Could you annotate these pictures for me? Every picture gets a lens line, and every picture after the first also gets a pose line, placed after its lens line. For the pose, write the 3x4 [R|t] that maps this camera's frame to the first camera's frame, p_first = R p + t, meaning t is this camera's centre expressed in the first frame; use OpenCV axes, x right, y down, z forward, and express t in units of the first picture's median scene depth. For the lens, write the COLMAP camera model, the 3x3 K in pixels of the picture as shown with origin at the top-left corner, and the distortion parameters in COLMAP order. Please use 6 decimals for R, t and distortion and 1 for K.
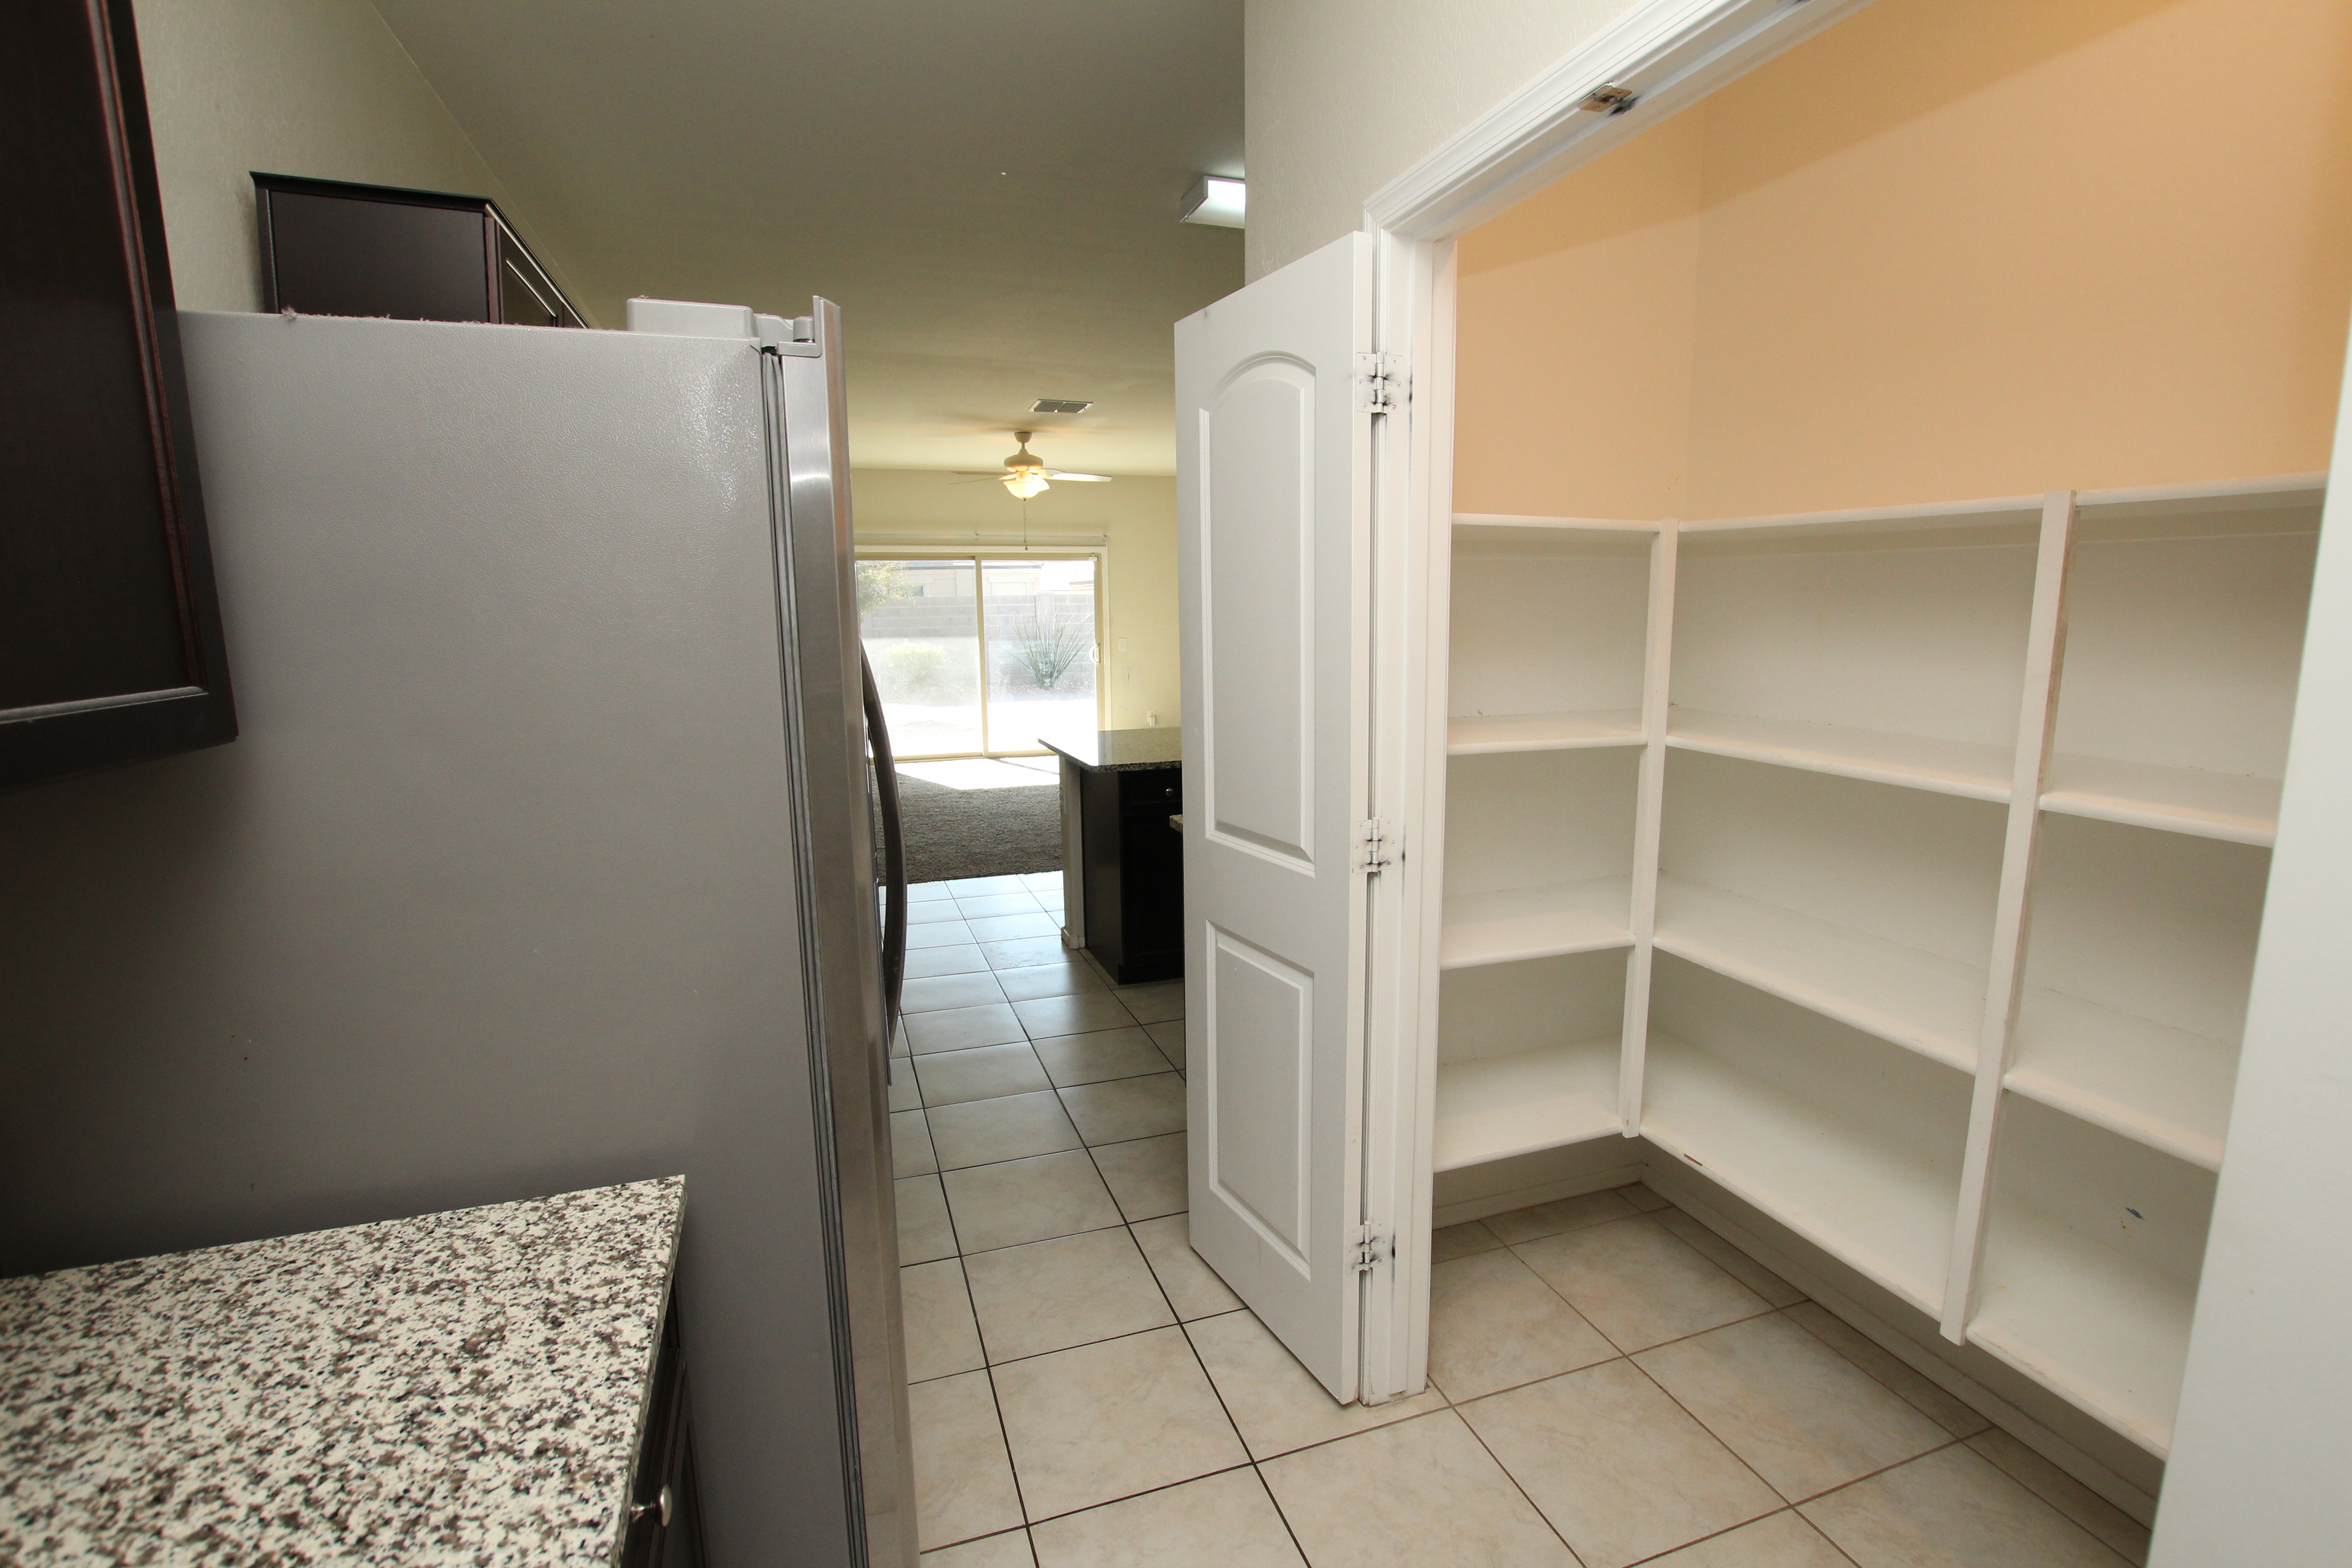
lens RADIAL K [[1096.1, 0, 1184.4], [0, 1096.1, 789.8], [0, 0, 1]] dist [-0.037008, 0.007489]
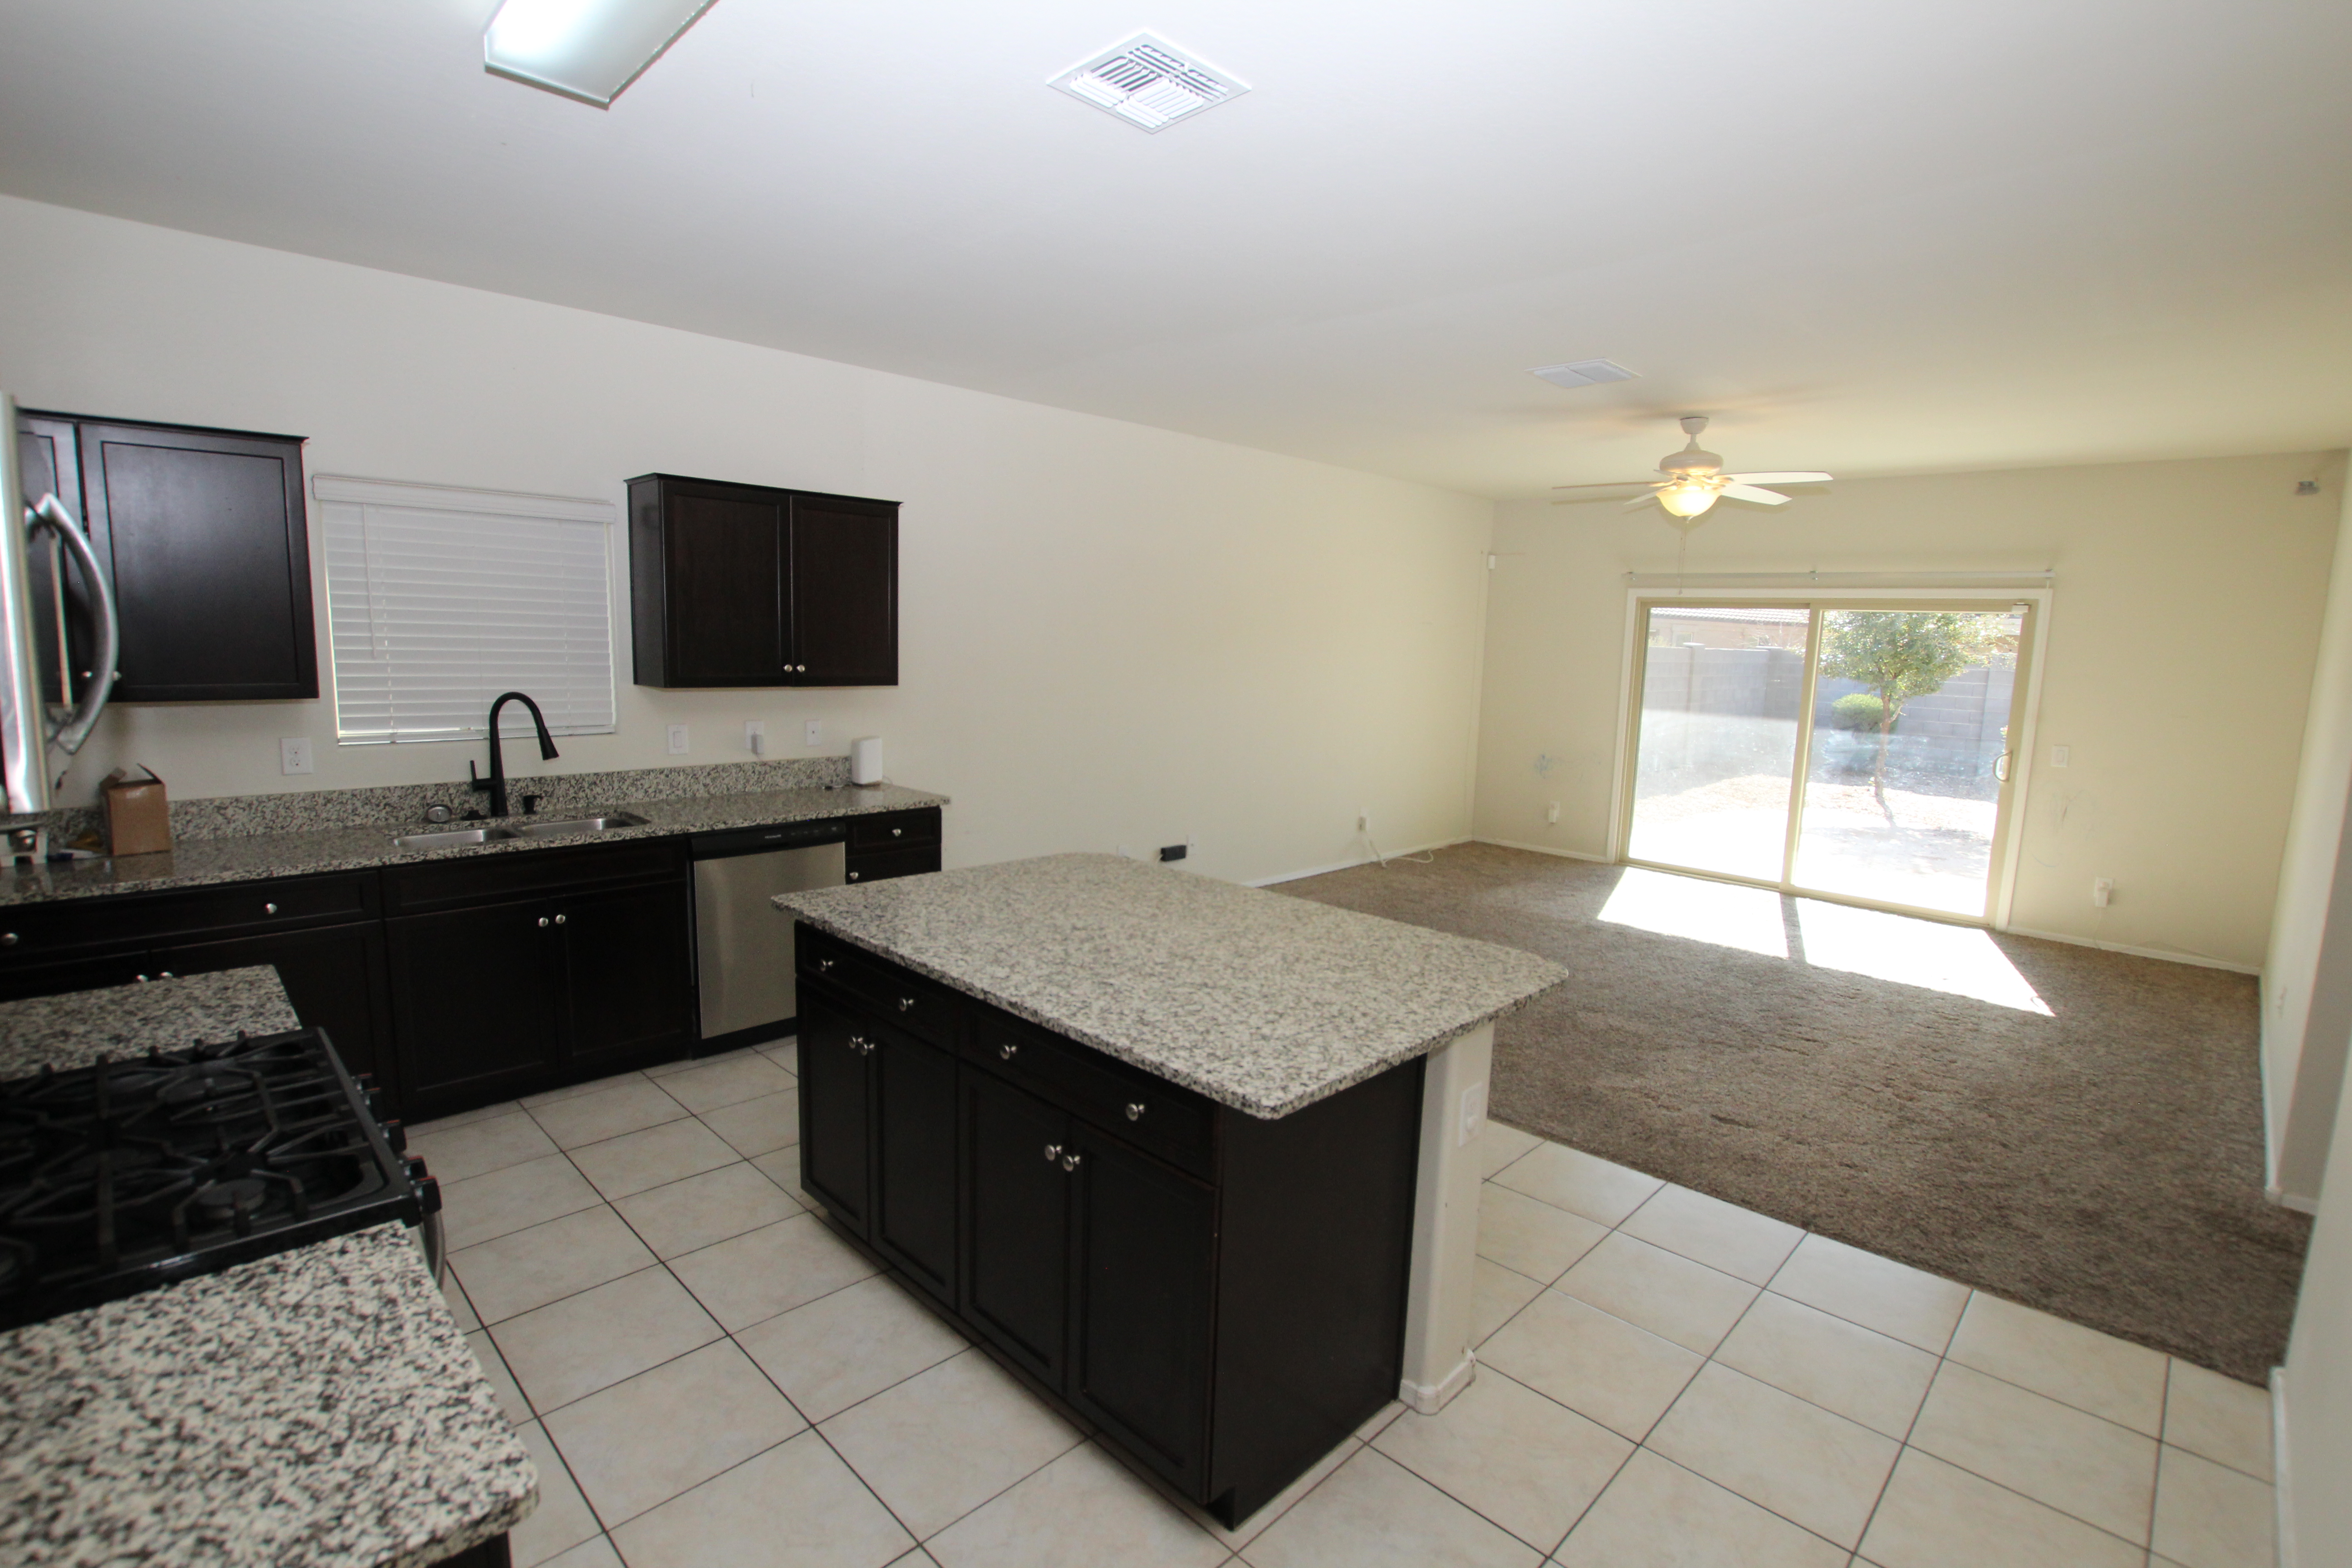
lens RADIAL K [[1096.1, 0, 1184.5], [0, 1096.1, 793.2], [0, 0, 1]] dist [-0.037008, 0.007489]
pose [[0.441435, 0.149846, -0.884693, 1.459623], [-0.182266, 0.980376, 0.075107, -0.427517], [0.878586, 0.128095, 0.460085, 2.004100]]
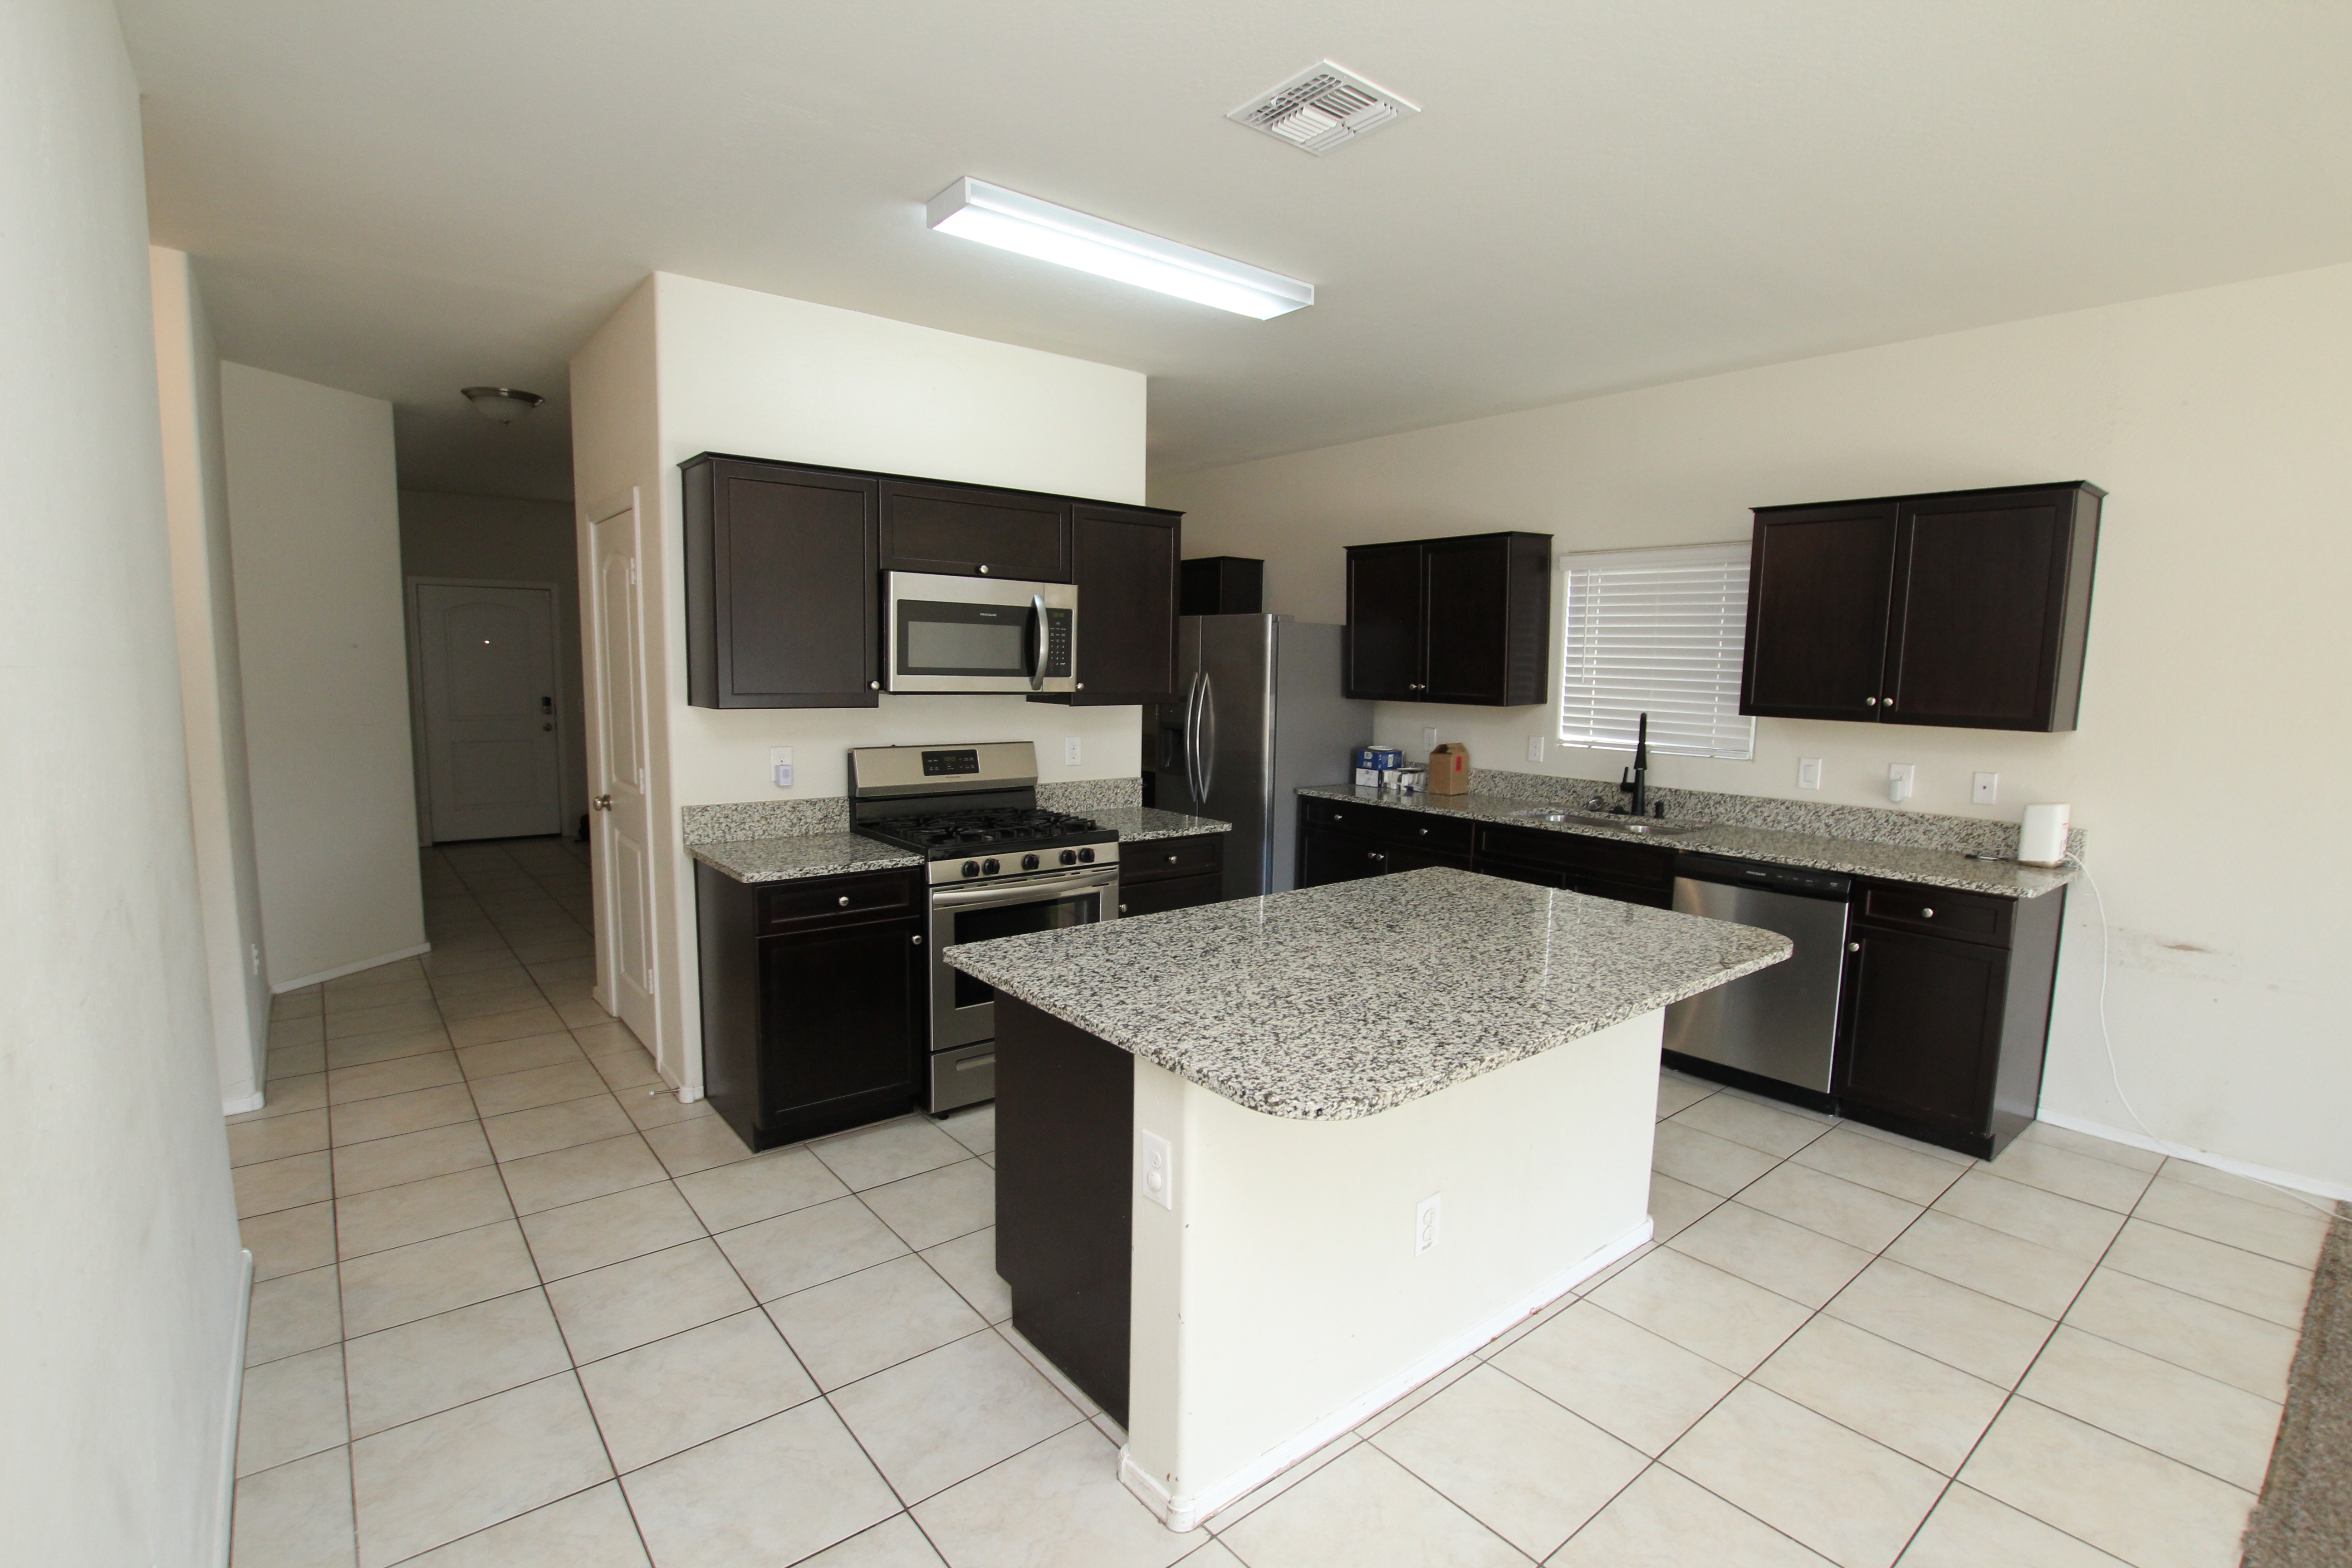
lens RADIAL K [[1096.1, 0, 1184.5], [0, 1096.1, 793.3], [0, 0, 1]] dist [-0.037008, 0.007489]
pose [[-0.938384, 0.034018, -0.343917, 0.882179], [-0.066326, 0.958917, 0.275823, -0.671003], [0.339171, 0.281639, -0.897576, 3.753703]]
